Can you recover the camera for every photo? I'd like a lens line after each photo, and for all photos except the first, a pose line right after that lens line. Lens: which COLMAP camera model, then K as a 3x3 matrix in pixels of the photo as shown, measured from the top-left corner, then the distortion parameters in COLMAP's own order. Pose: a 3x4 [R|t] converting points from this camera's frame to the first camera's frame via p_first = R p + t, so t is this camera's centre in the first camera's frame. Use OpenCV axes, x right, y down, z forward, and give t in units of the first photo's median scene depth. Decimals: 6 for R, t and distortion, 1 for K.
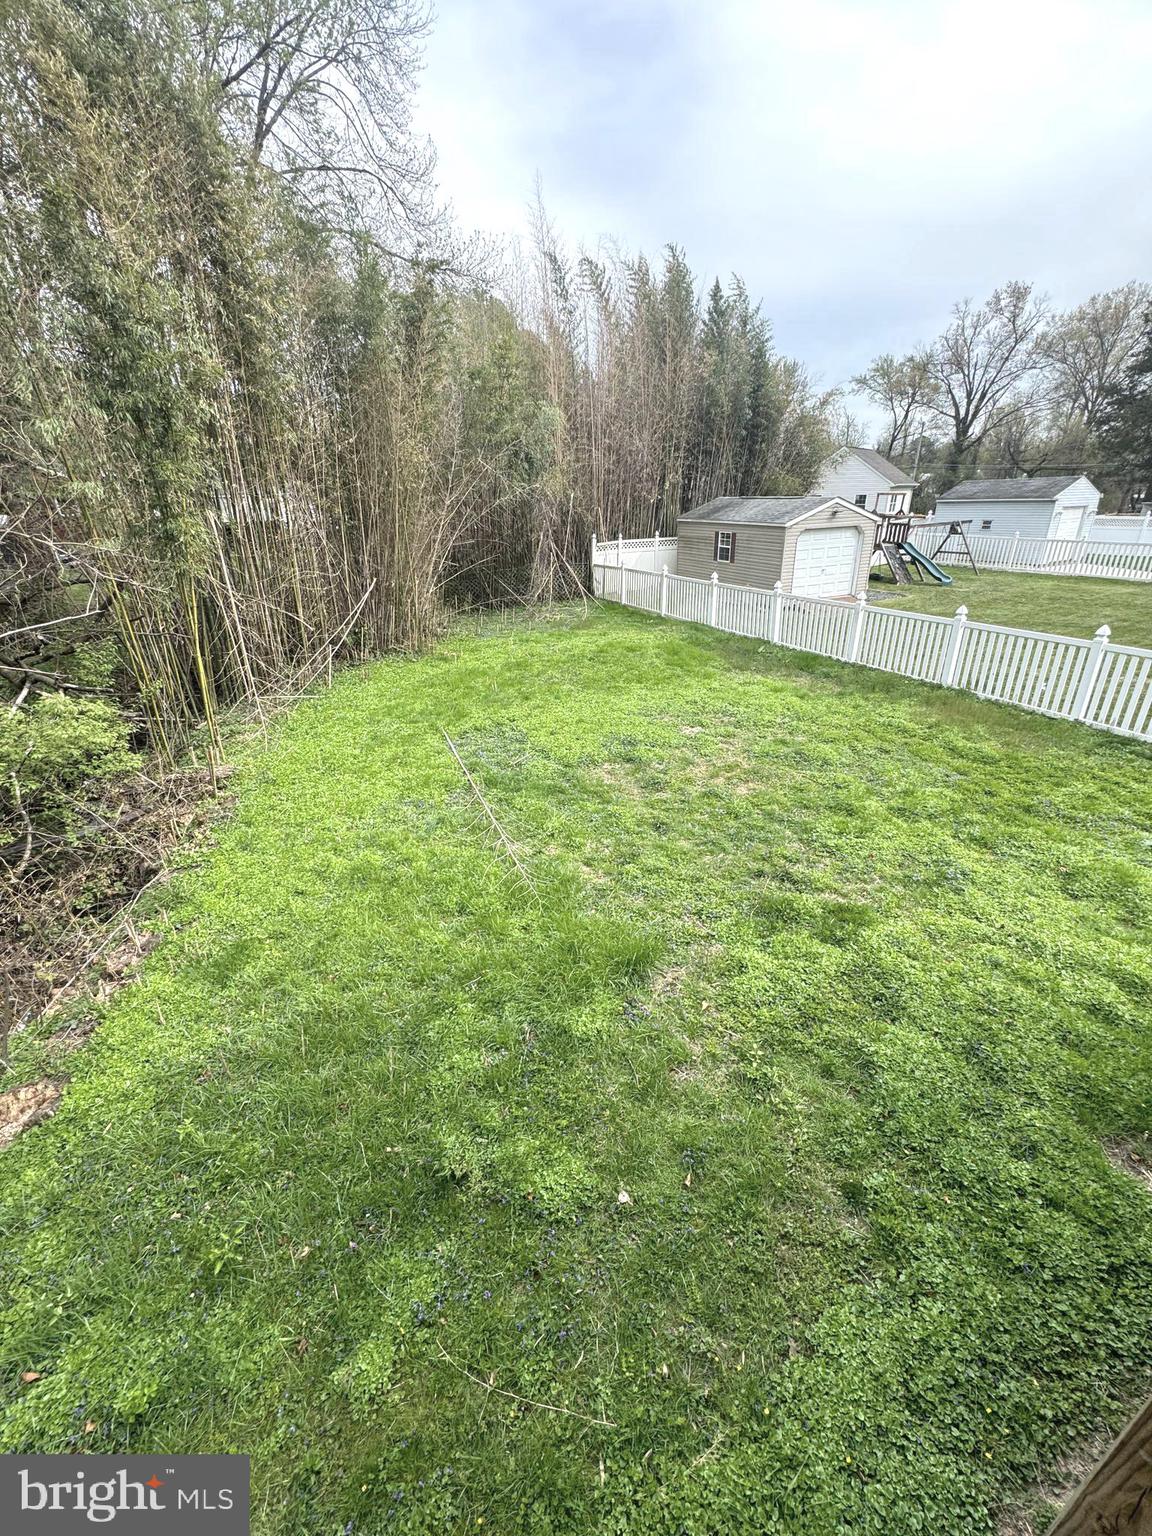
lens RADIAL K [[615.7, 0, 576.8], [0, 615.7, 769.0], [0, 0, 1]] dist [-0.002834, 0.000534]
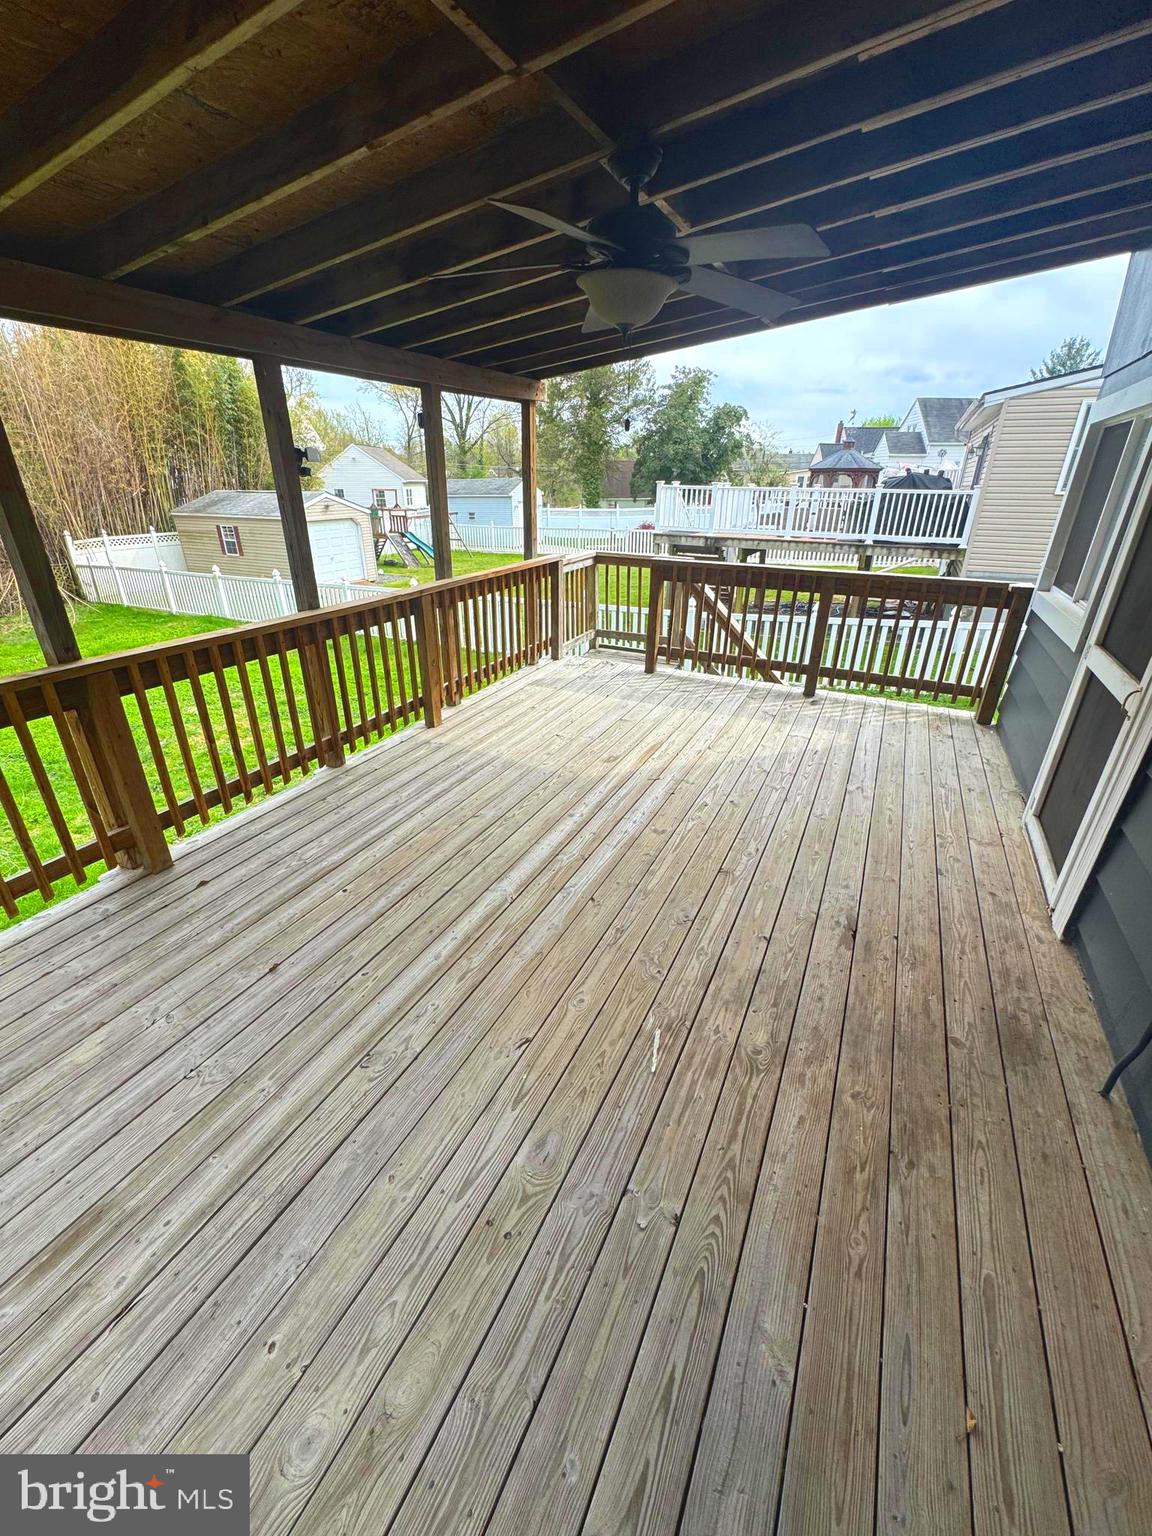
lens RADIAL K [[615.7, 0, 576.8], [0, 615.7, 769.0], [0, 0, 1]] dist [-0.002834, 0.000534]
pose [[0.796769, -0.236279, 0.556175, 0.039999], [0.231270, 0.969547, 0.080576, 0.046050], [-0.558276, 0.064426, 0.827150, -0.110857]]
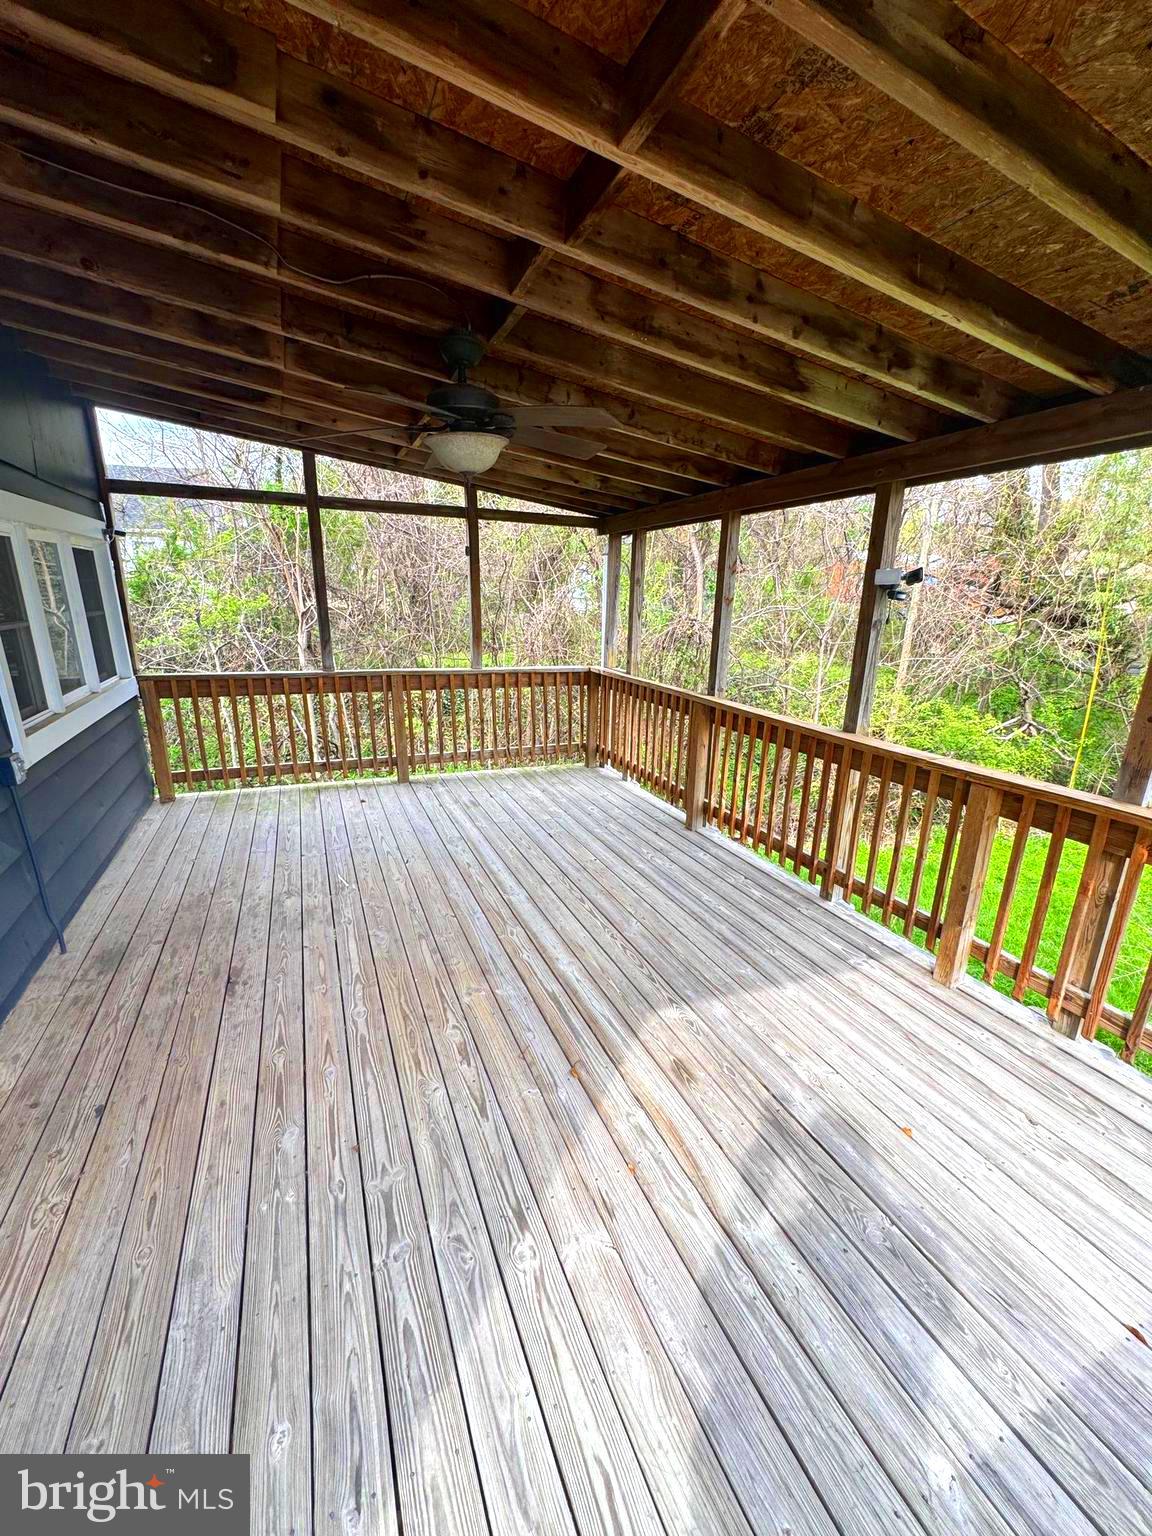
lens RADIAL K [[641.2, 0, 558.7], [0, 641.2, 774.3], [0, 0, 1]] dist [-0.001954, 0.000021]
pose [[-0.089210, 0.292558, -0.952077, 1.965934], [-0.422309, 0.854602, 0.302176, -0.443223], [0.902051, 0.429028, 0.047311, 0.878345]]
